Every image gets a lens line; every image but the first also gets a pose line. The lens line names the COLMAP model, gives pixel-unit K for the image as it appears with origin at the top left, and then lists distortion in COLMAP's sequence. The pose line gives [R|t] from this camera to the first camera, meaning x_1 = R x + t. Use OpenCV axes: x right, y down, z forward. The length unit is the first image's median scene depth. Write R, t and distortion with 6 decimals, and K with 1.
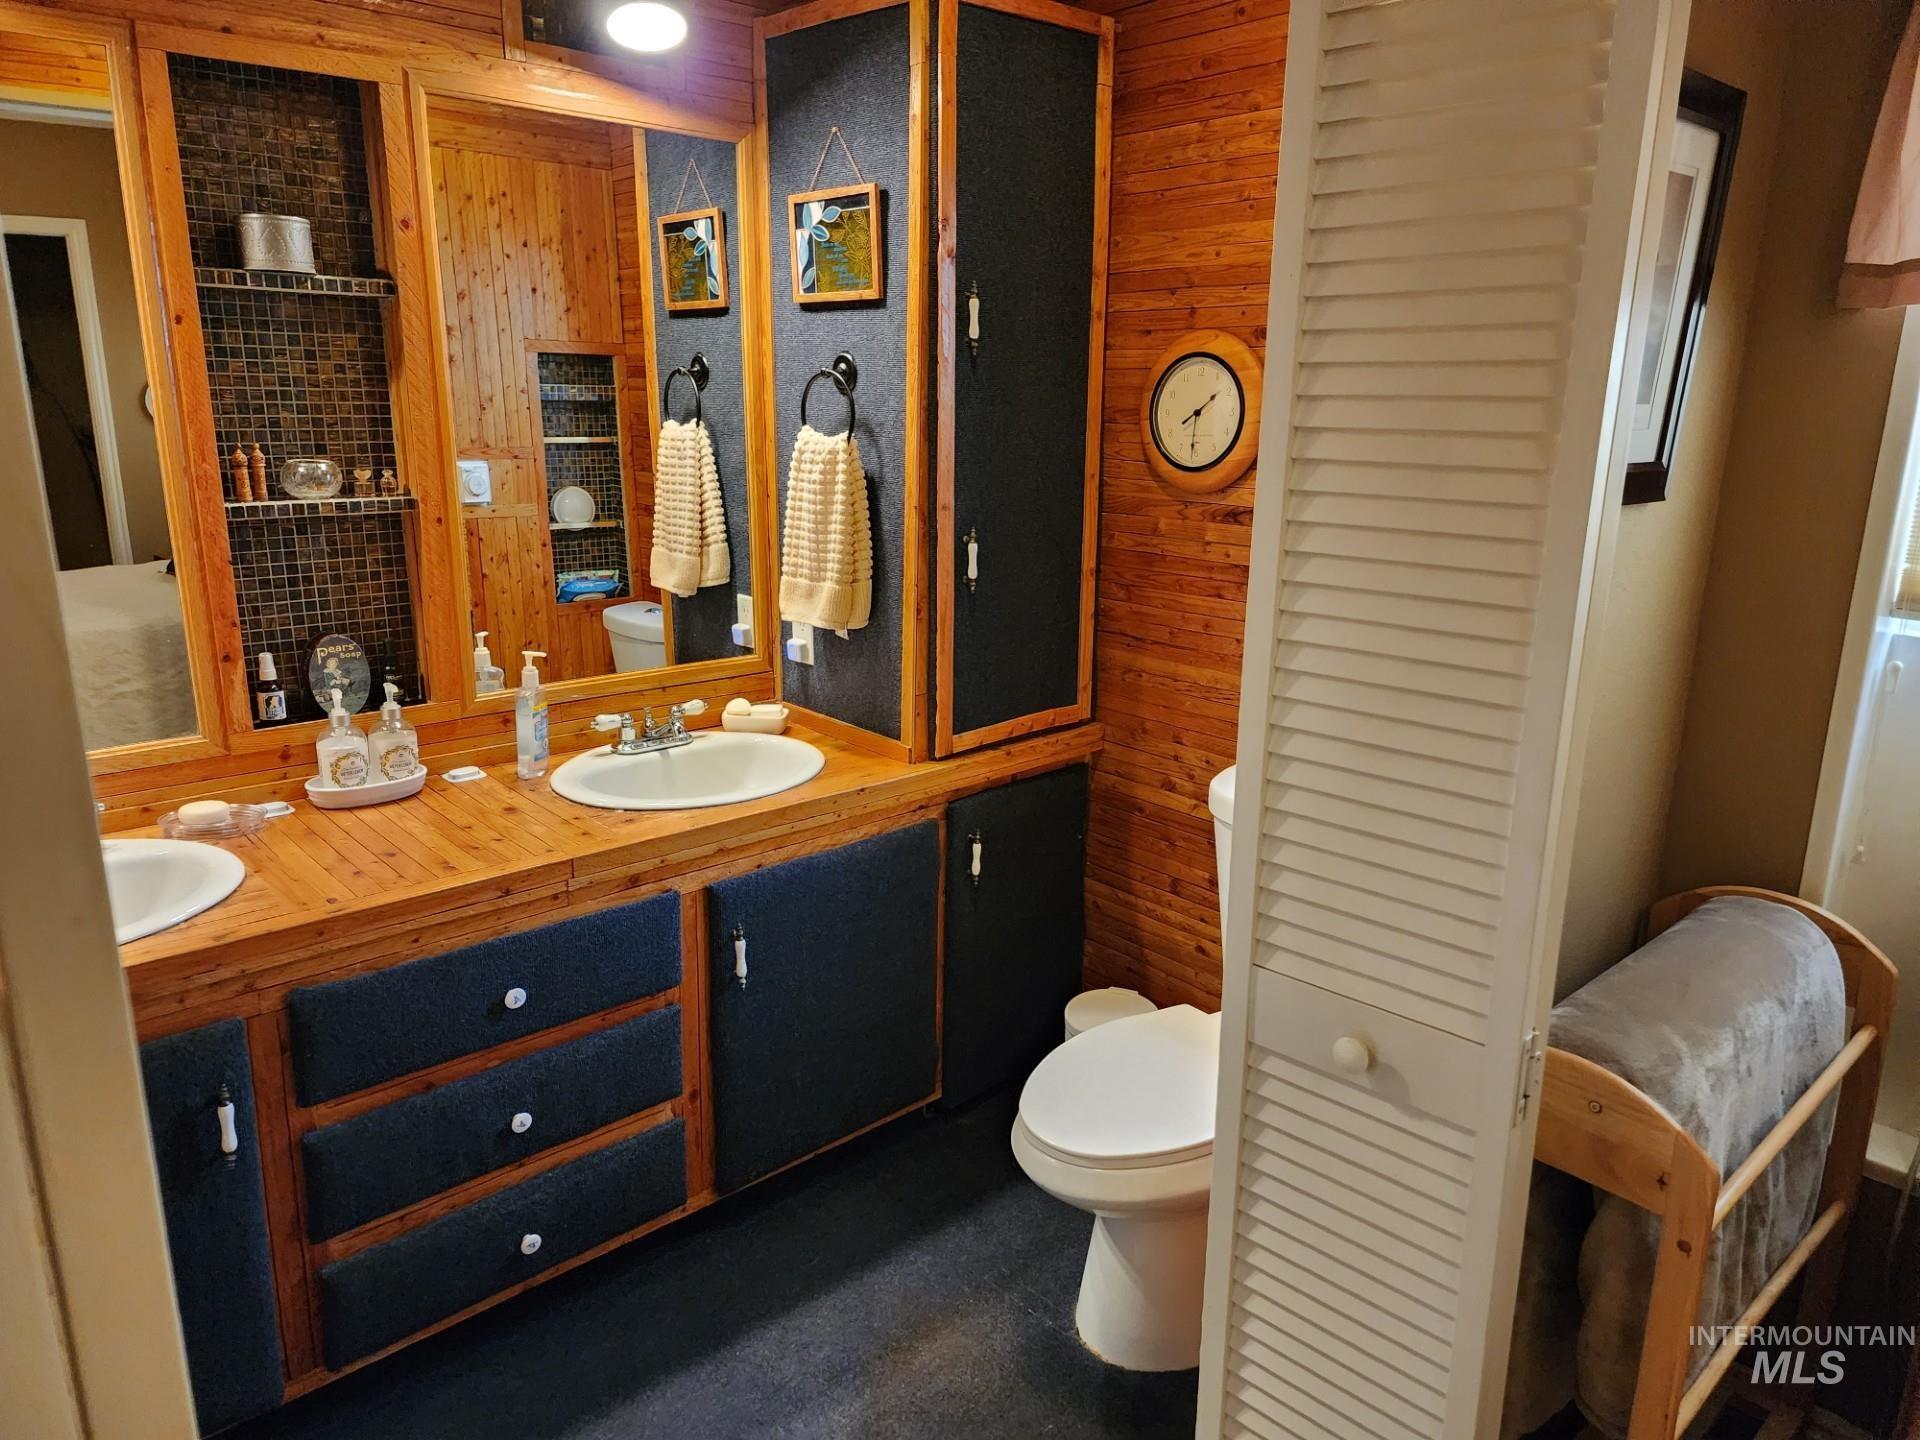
lens RADIAL K [[1353.1, 0, 926.7], [0, 1353.1, 737.3], [0, 0, 1]] dist [0.059145, -0.065155]
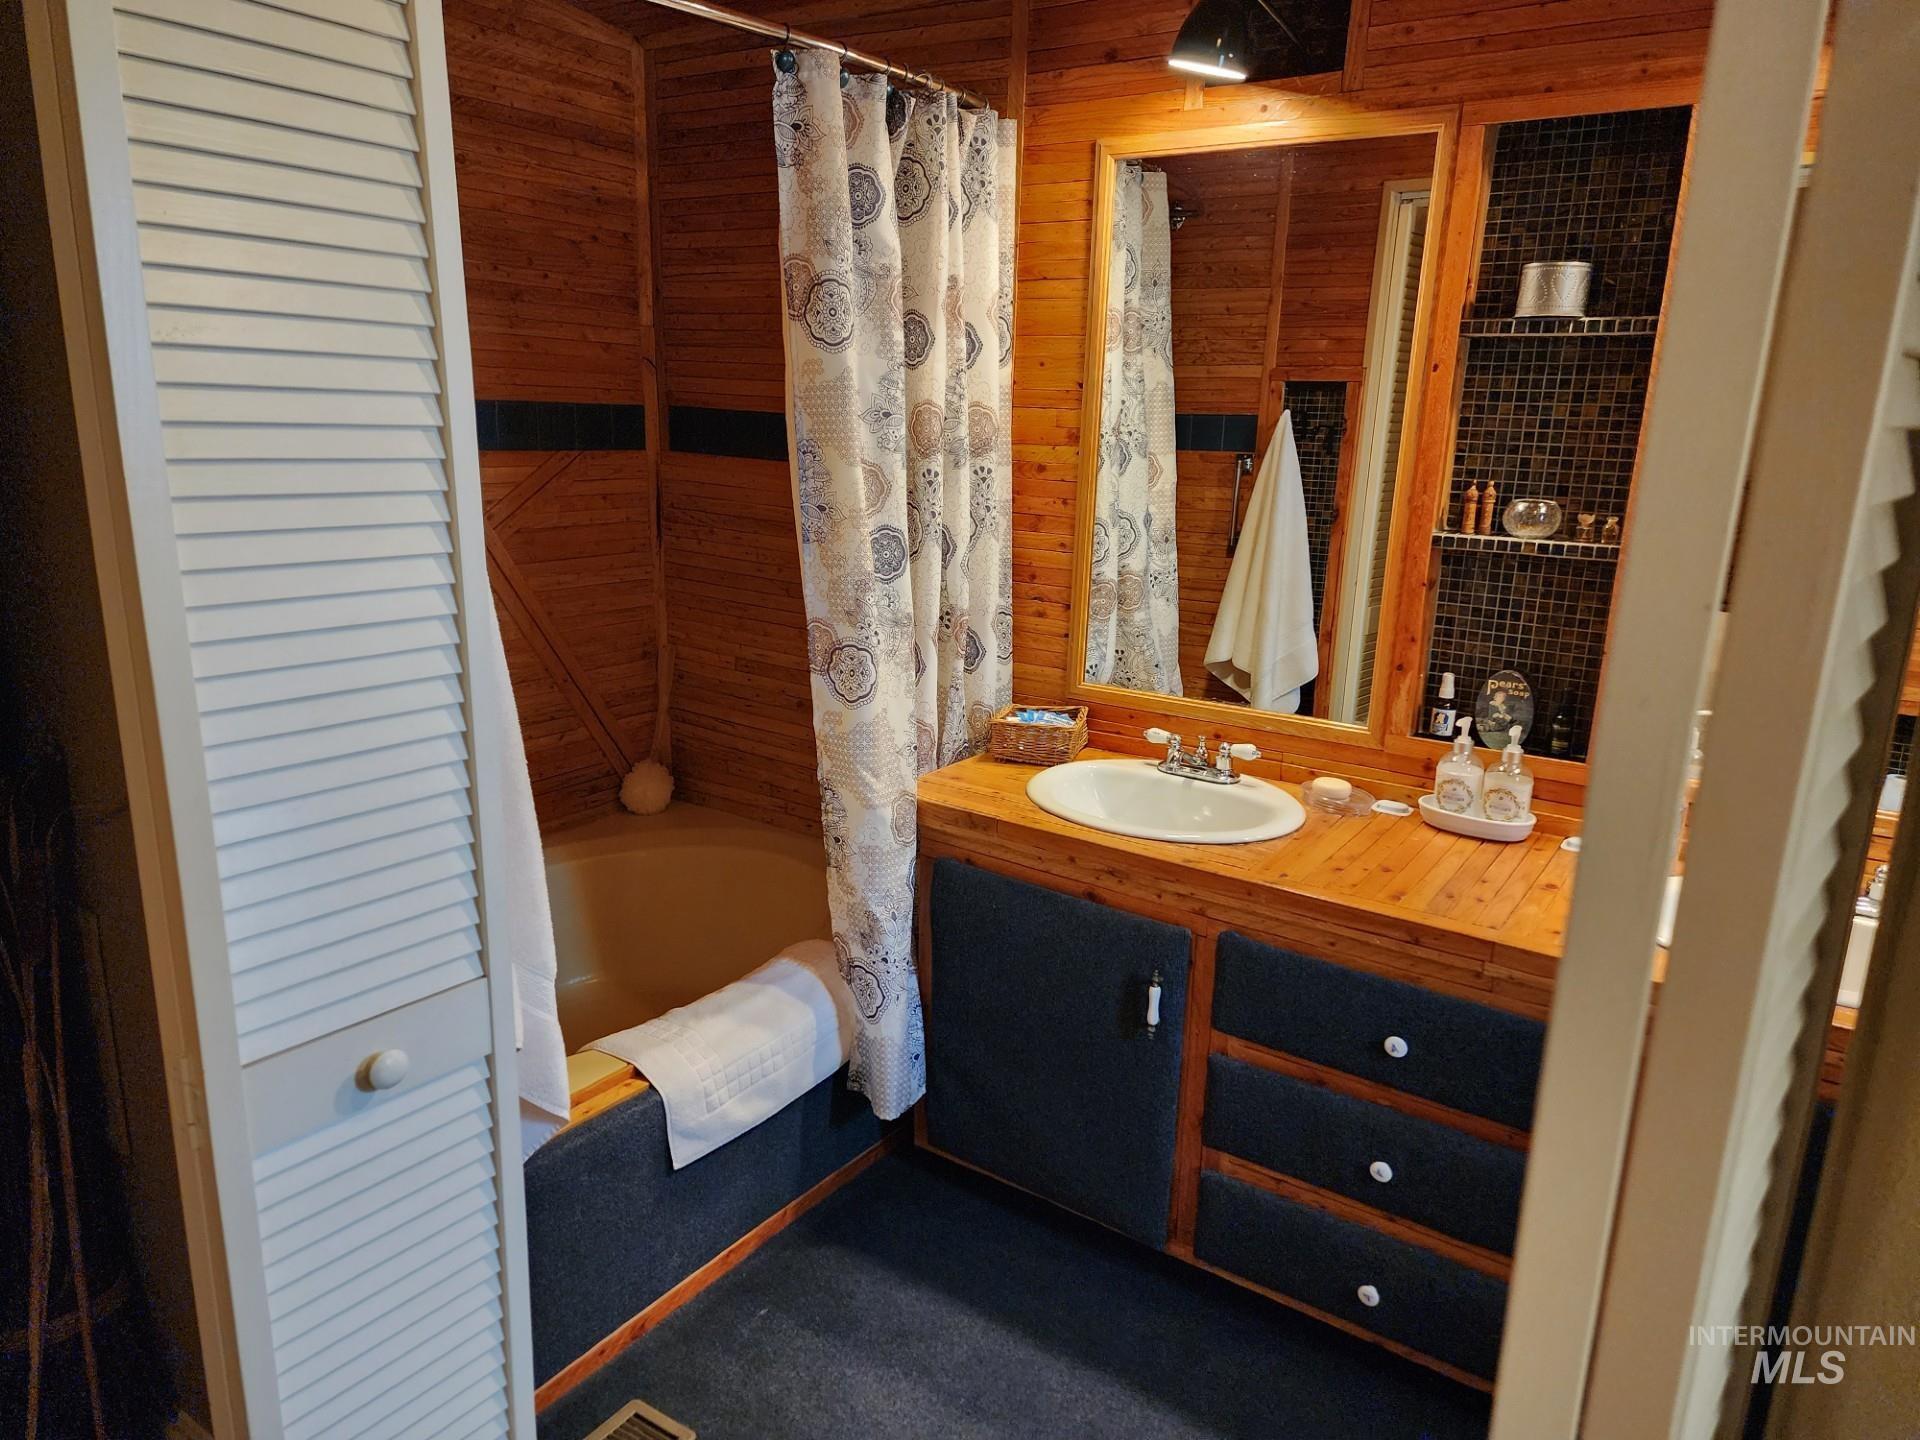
lens RADIAL K [[1298.1, 0, 960.1], [0, 1298.1, 743.6], [0, 0, 1]] dist [0.087548, -0.081243]
pose [[0.202765, 0.240556, -0.949220, 0.444240], [-0.269978, 0.945519, 0.181948, -0.094577], [0.941275, 0.219376, 0.256663, 0.384340]]
